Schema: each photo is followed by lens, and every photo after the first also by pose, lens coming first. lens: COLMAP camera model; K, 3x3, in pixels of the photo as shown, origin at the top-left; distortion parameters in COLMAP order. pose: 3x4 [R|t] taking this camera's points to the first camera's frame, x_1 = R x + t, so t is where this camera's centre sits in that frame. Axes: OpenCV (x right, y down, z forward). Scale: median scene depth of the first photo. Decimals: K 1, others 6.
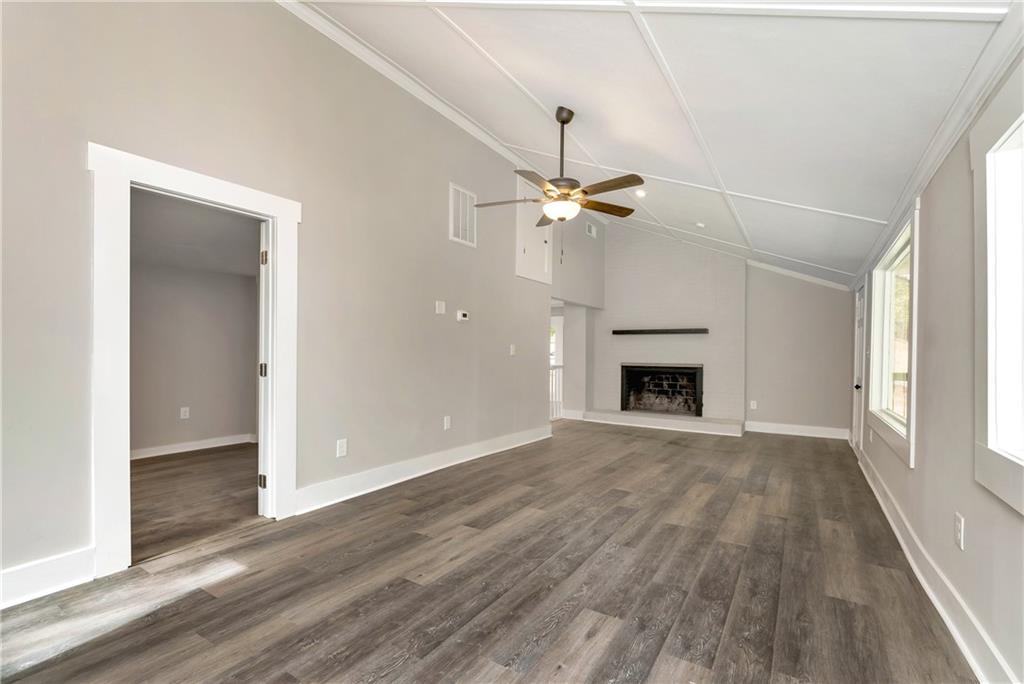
lens RADIAL K [[465.0, 0, 520.0], [0, 465.0, 352.7], [0, 0, 1]] dist [-0.003533, -0.001235]
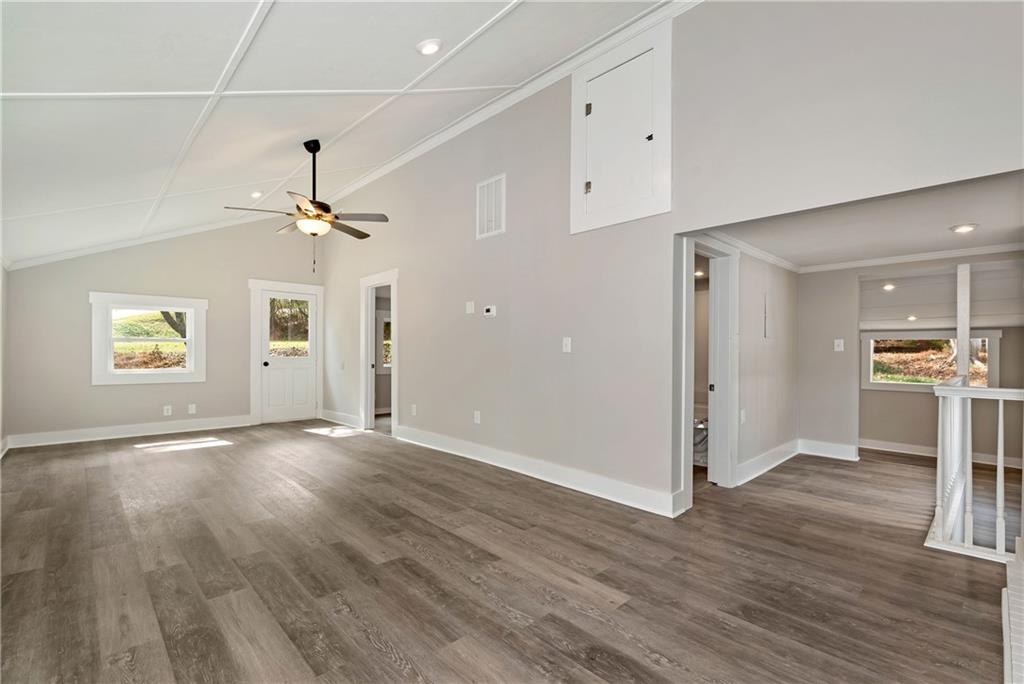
lens RADIAL K [[465.0, 0, 520.0], [0, 465.0, 352.7], [0, 0, 1]] dist [-0.003533, -0.001235]
pose [[-0.252908, -0.004278, -0.967481, 0.808831], [-0.002363, 0.999990, -0.003804, 0.010720], [0.967487, 0.001324, -0.252916, 1.332812]]
